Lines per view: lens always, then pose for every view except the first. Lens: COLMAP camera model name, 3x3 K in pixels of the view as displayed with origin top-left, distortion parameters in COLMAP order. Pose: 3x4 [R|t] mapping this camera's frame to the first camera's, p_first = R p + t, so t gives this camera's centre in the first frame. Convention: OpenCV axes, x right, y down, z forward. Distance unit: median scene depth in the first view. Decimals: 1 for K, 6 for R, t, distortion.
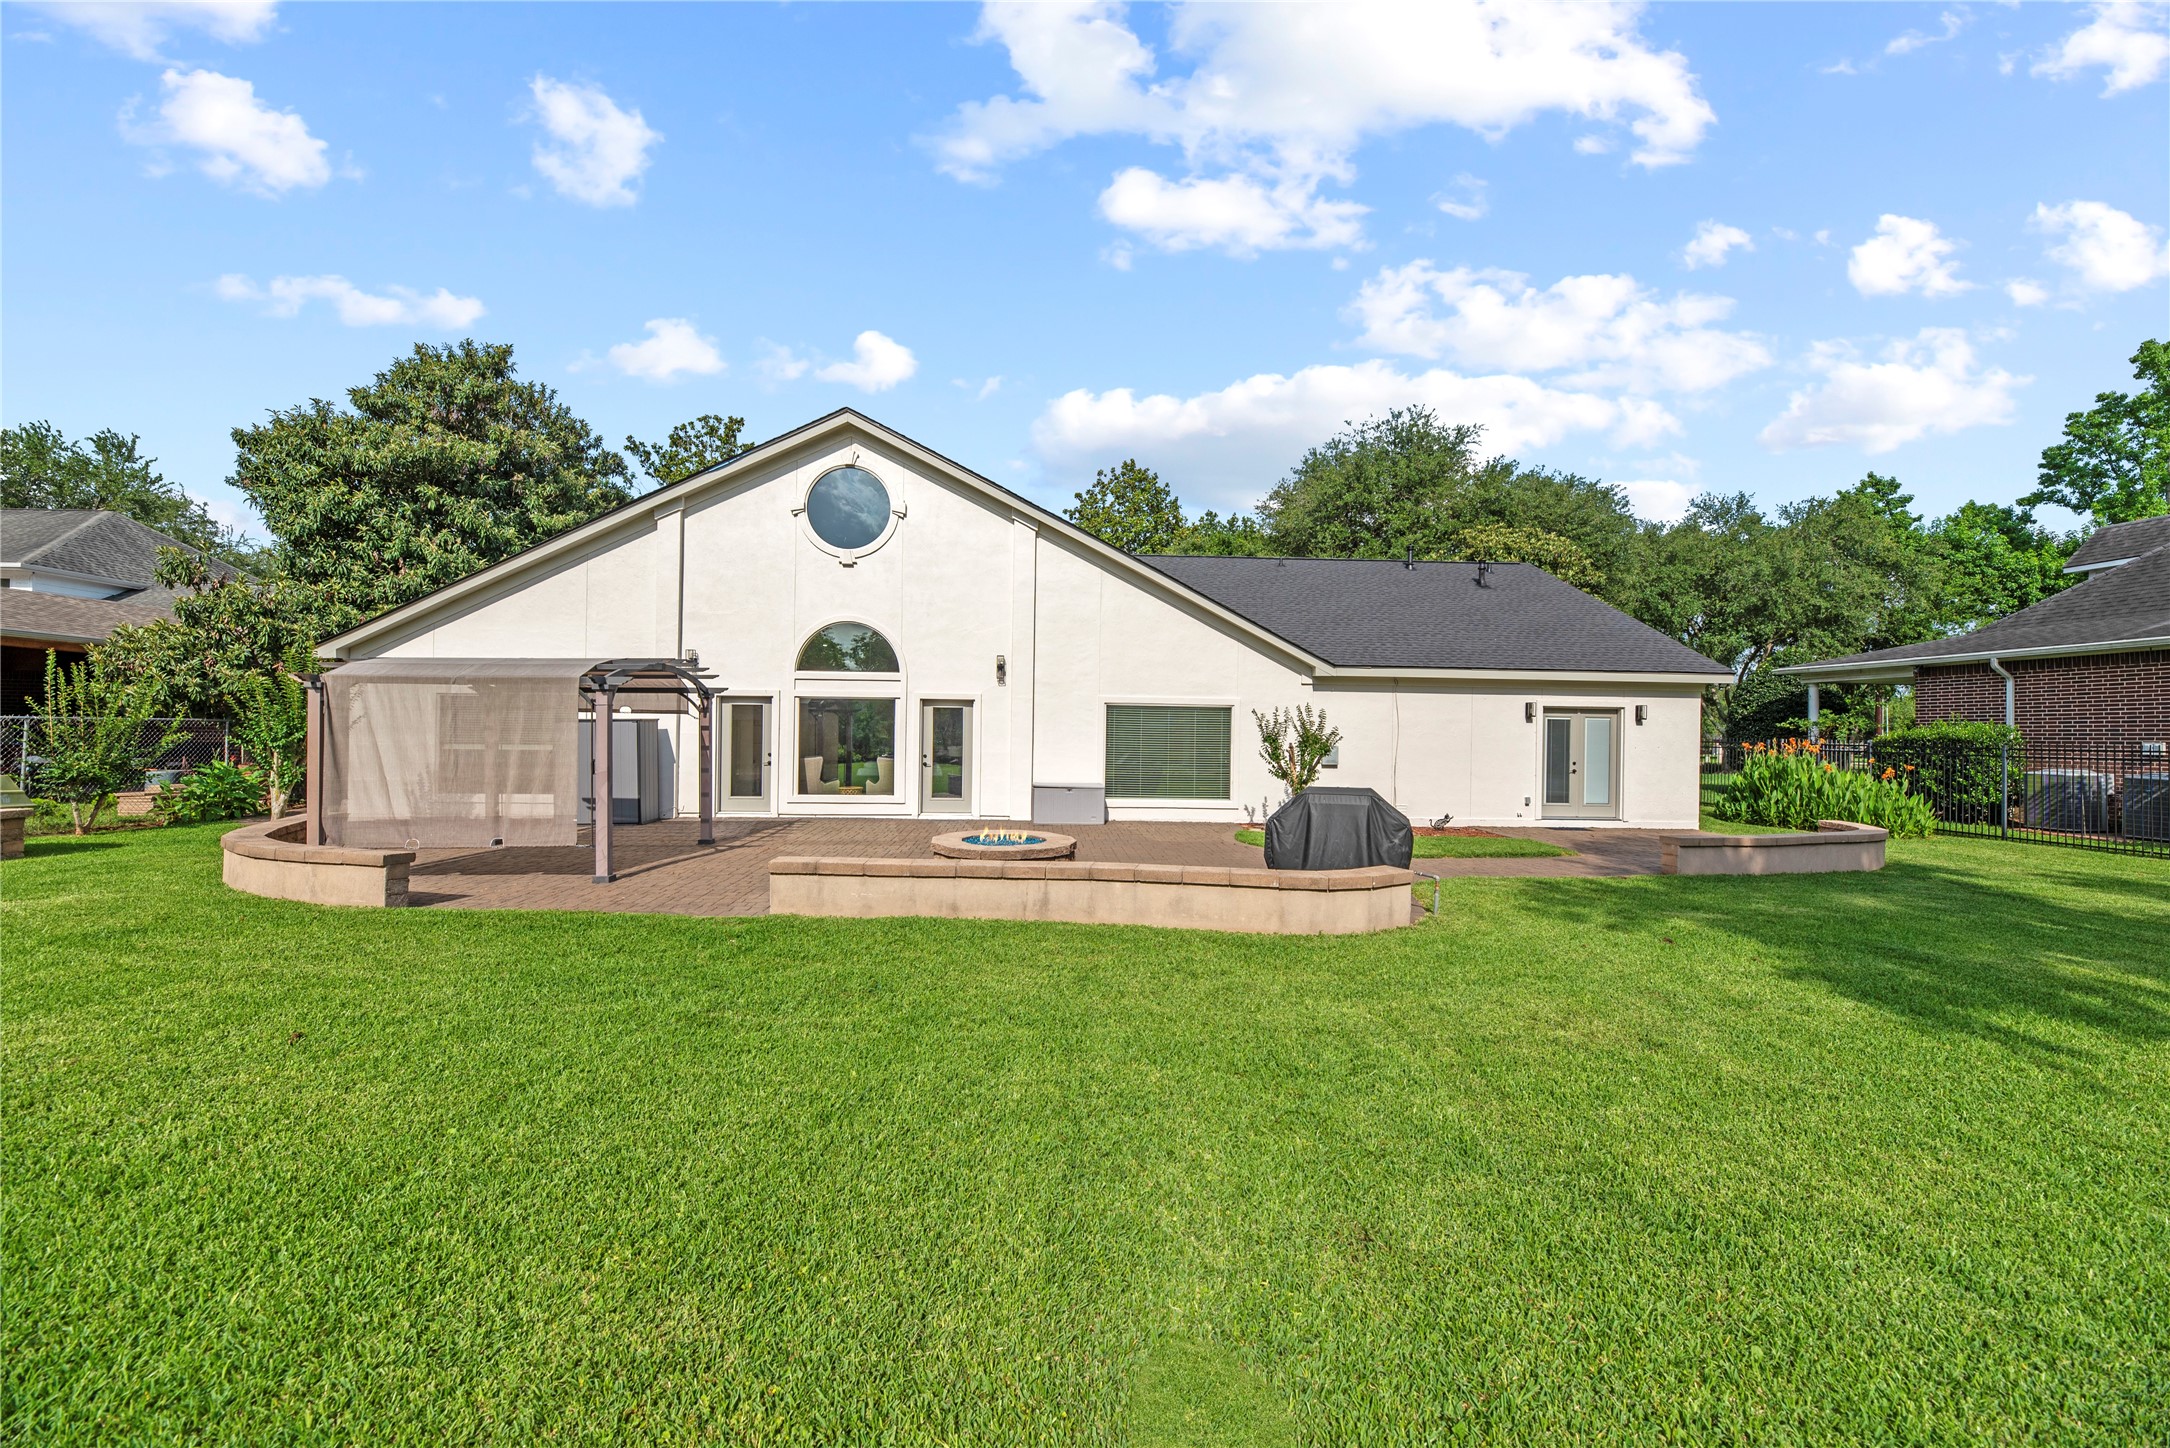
lens RADIAL K [[880.4, 0, 1098.6], [0, 880.4, 741.4], [0, 0, 1]] dist [-0.004048, 0.000291]
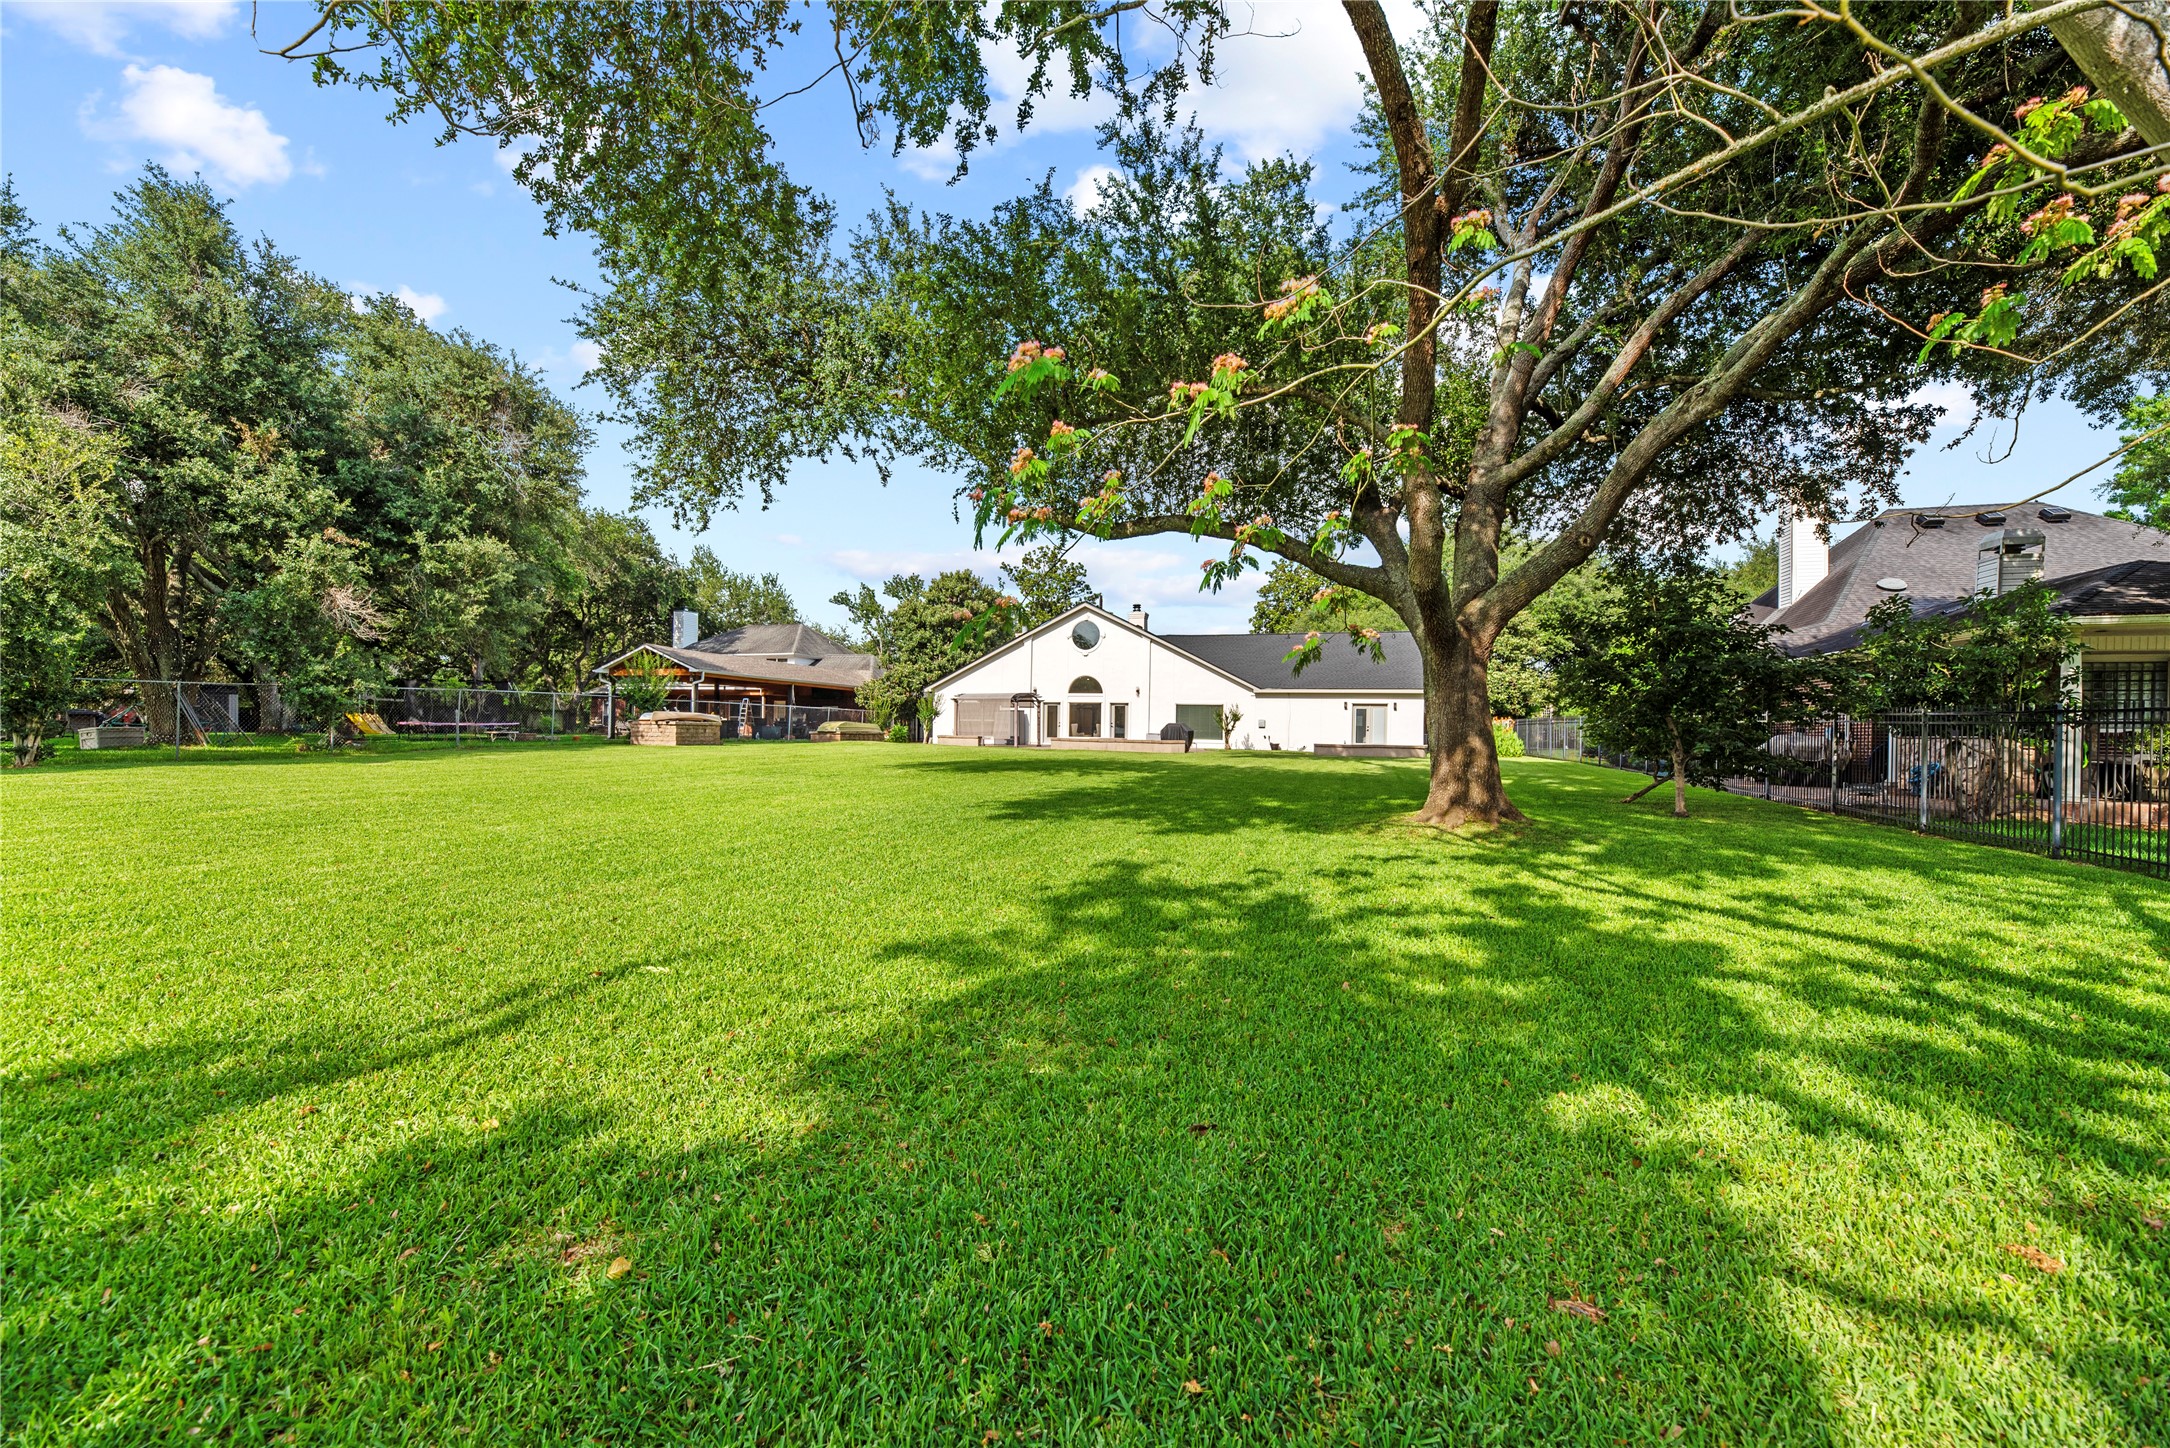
lens RADIAL K [[880.4, 0, 1086.4], [0, 880.4, 732.0], [0, 0, 1]] dist [-0.004048, 0.000291]
pose [[0.932543, 0.001548, -0.361055, 0.714047], [-0.006903, 0.999884, -0.013541, 0.079211], [0.360993, 0.015120, 0.932446, -1.573996]]
